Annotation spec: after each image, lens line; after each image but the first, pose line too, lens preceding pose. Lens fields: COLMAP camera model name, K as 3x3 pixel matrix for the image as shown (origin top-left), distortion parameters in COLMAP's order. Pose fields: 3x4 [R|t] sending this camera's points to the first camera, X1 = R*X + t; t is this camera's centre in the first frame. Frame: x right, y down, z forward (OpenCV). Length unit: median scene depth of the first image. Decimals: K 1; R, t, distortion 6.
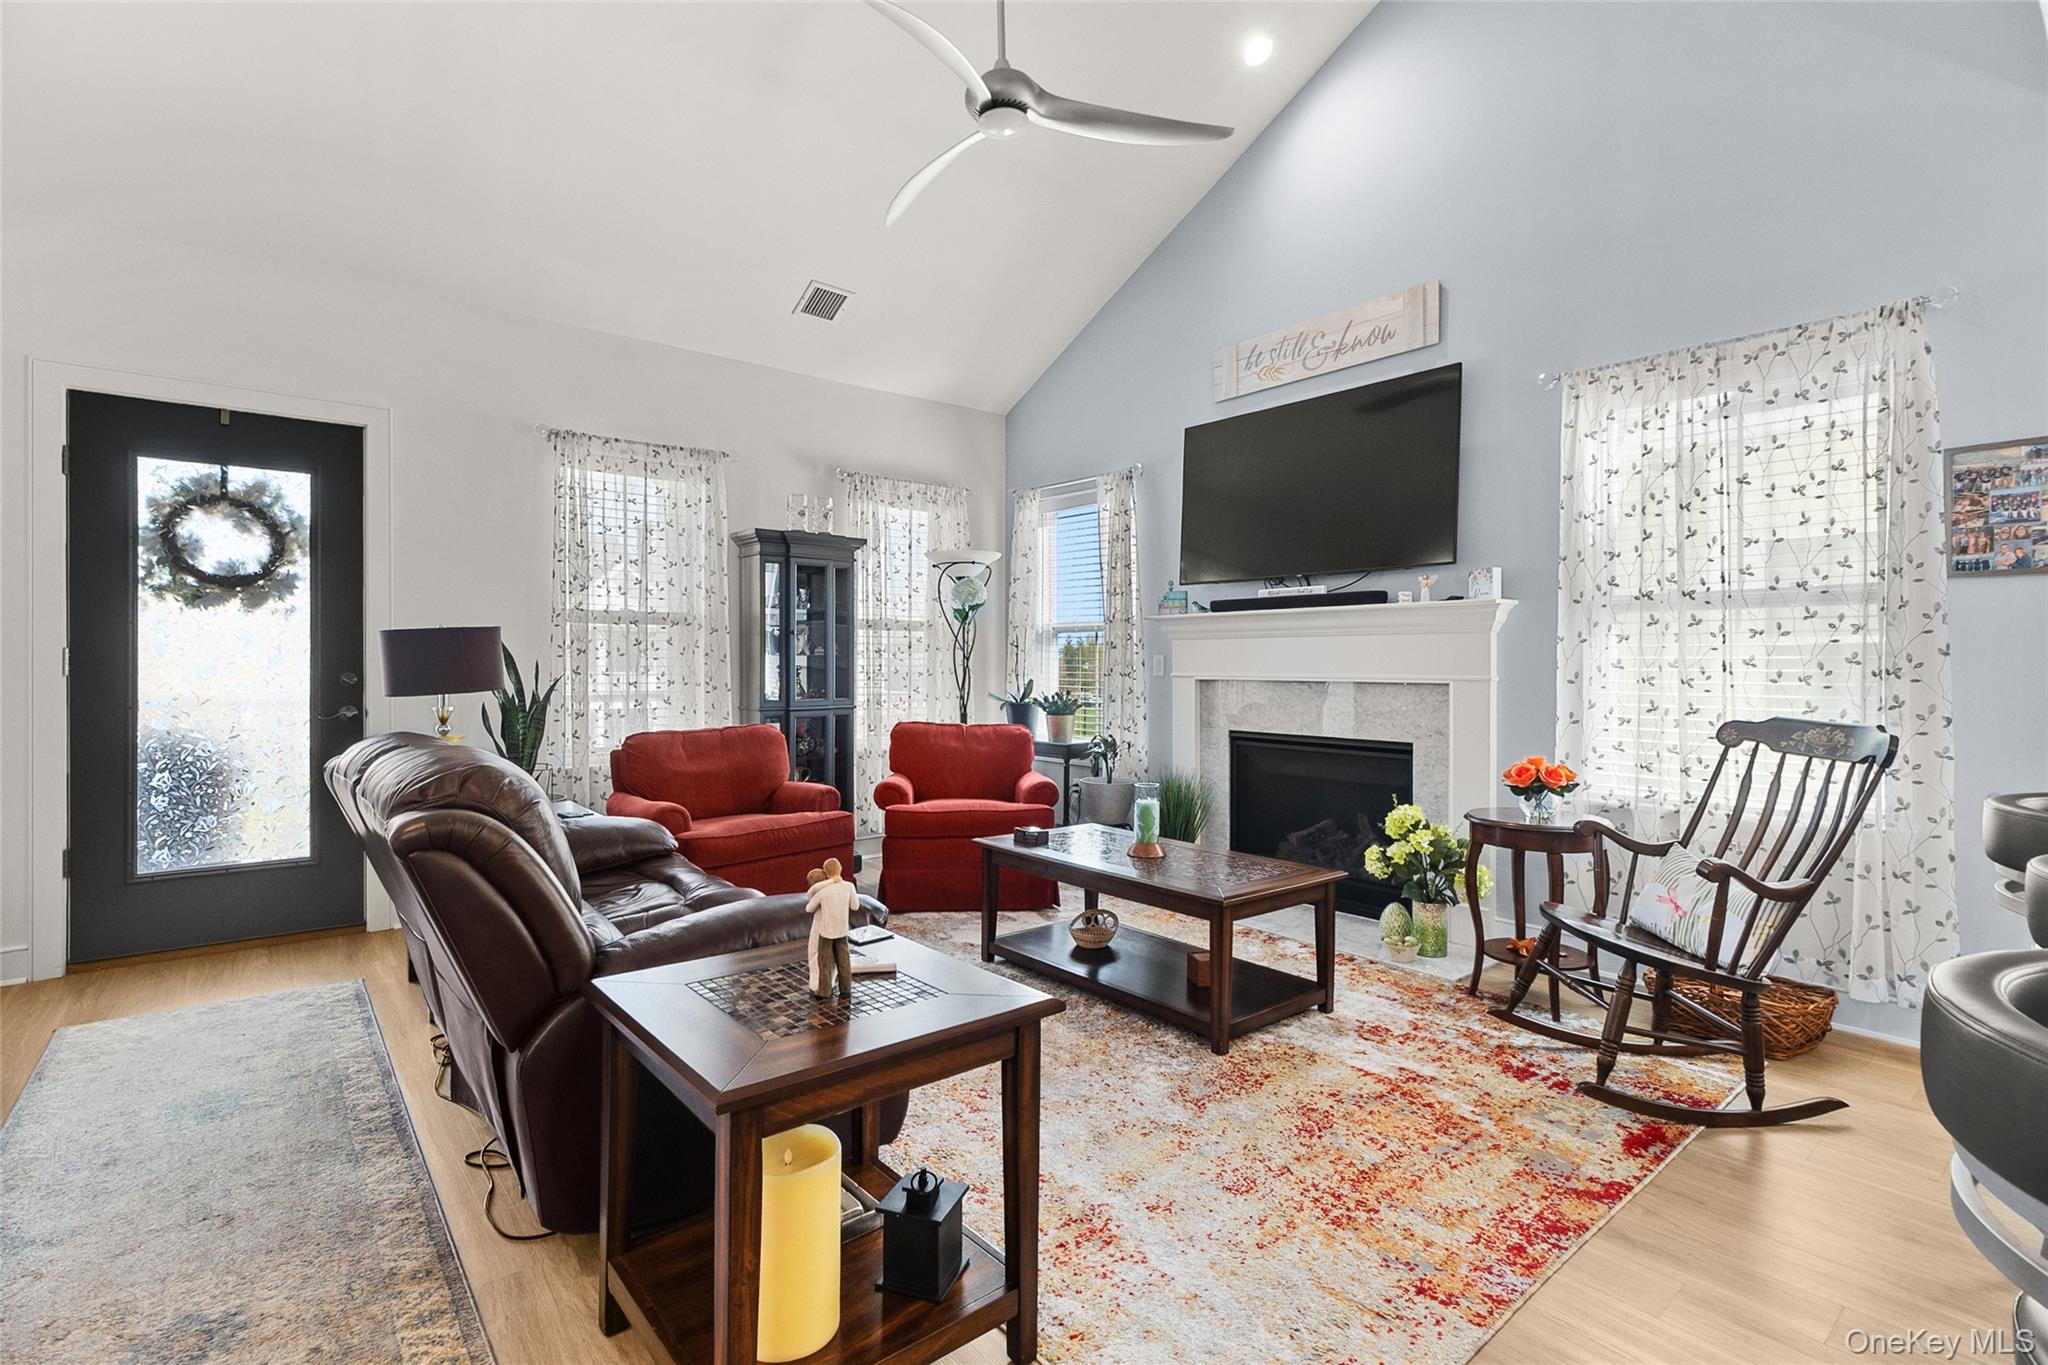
lens RADIAL K [[952.0, 0, 1013.5], [0, 952.0, 672.1], [0, 0, 1]] dist [-0.001493, -0.000300]
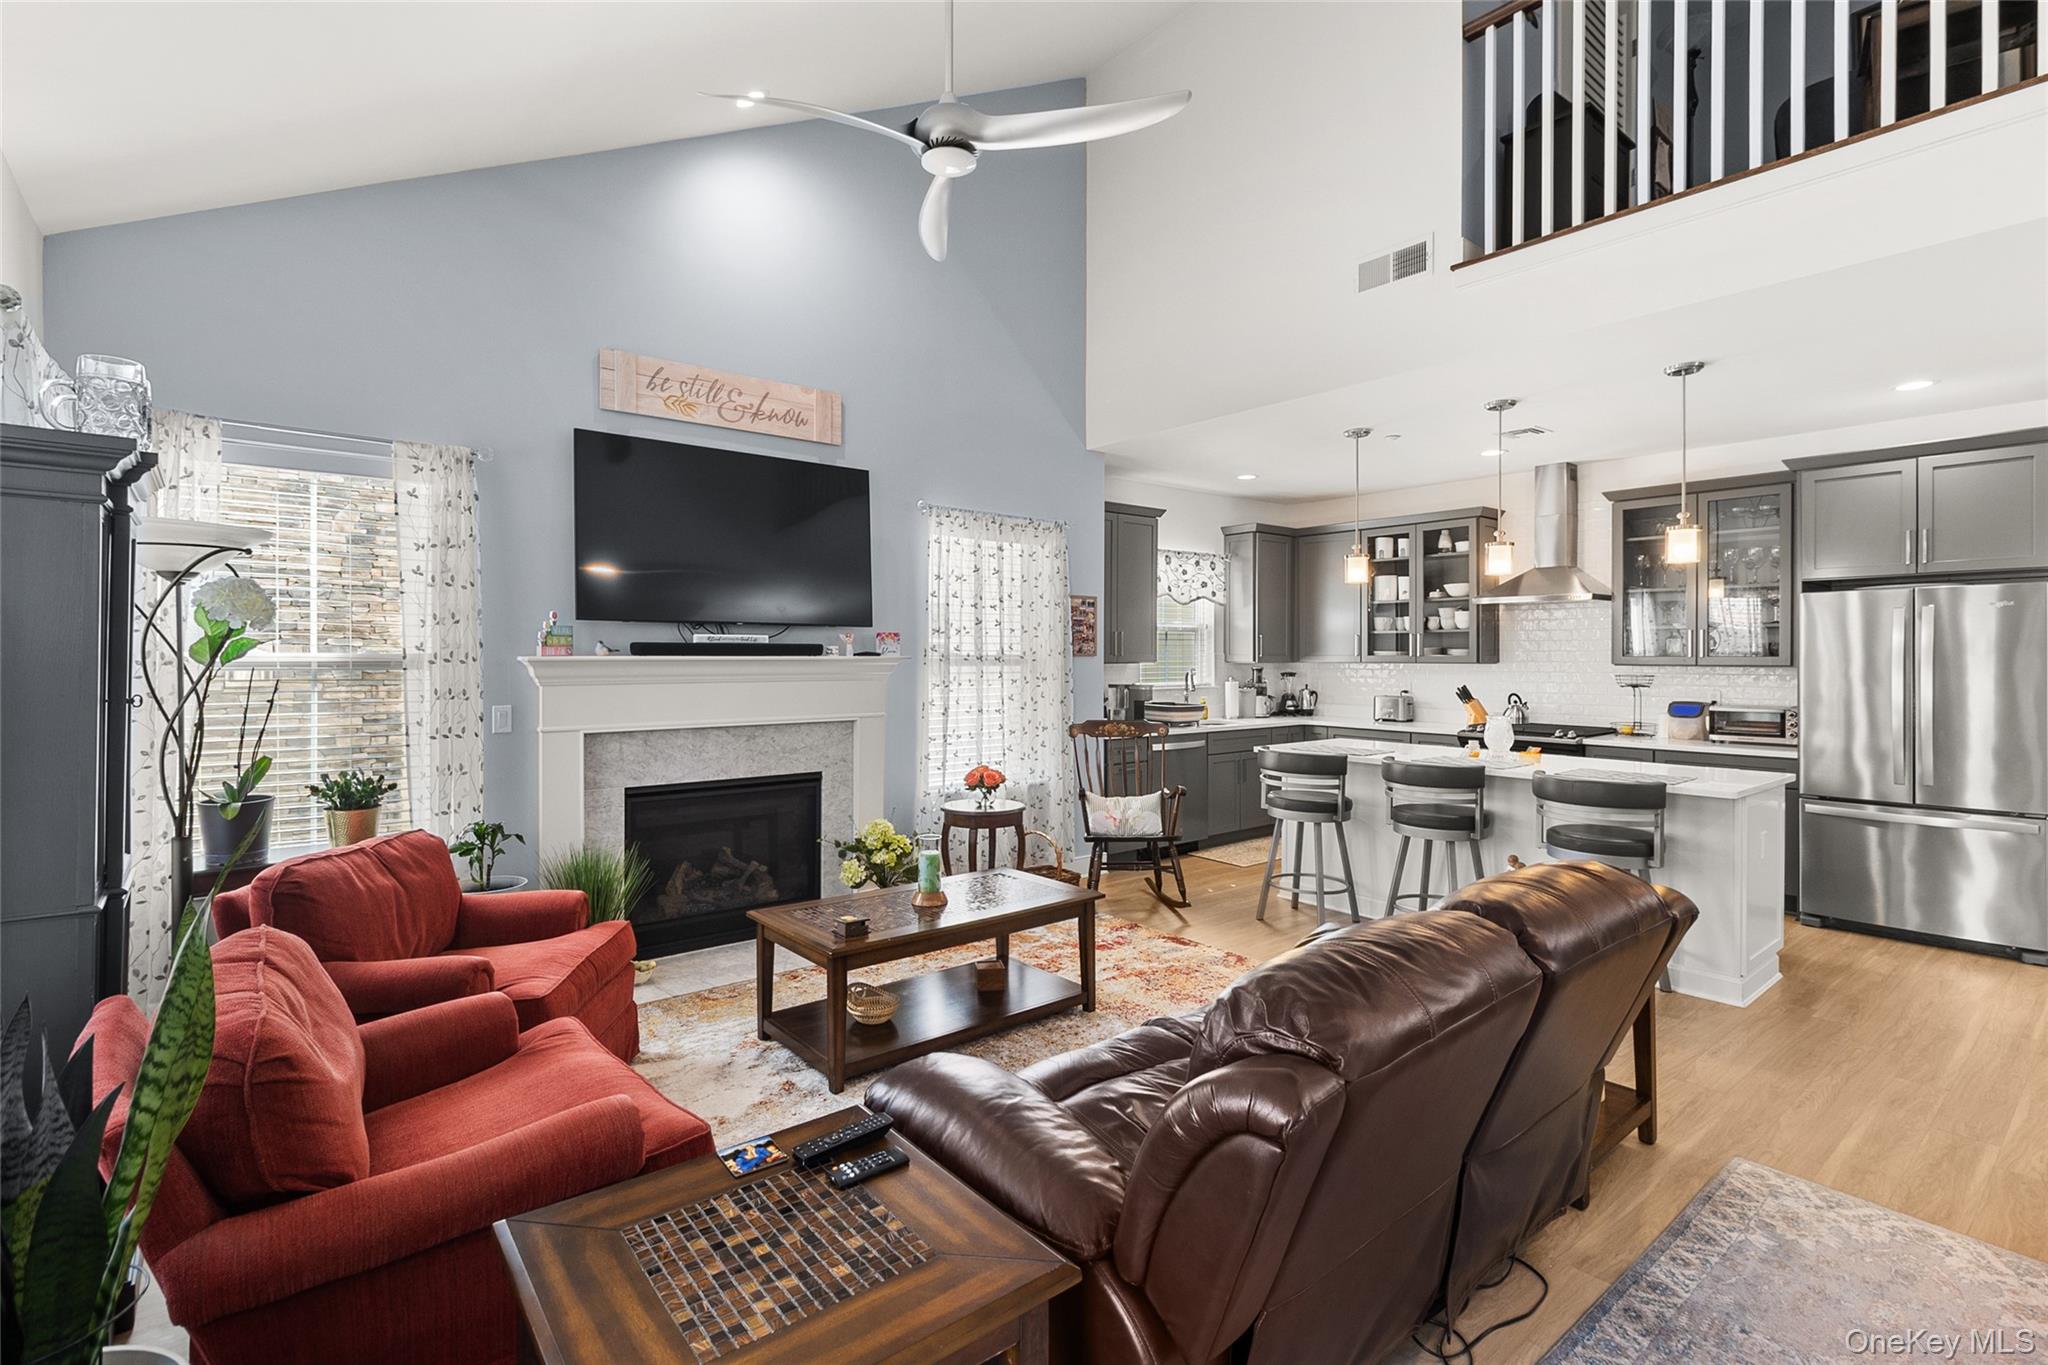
lens RADIAL K [[952.0, 0, 1002.8], [0, 952.0, 665.5], [0, 0, 1]] dist [-0.001493, -0.000300]
pose [[0.009861, -0.011297, 0.999888, -0.767976], [0.012884, 0.999855, 0.011170, -0.068544], [-0.999868, 0.012772, 0.010005, 0.757271]]
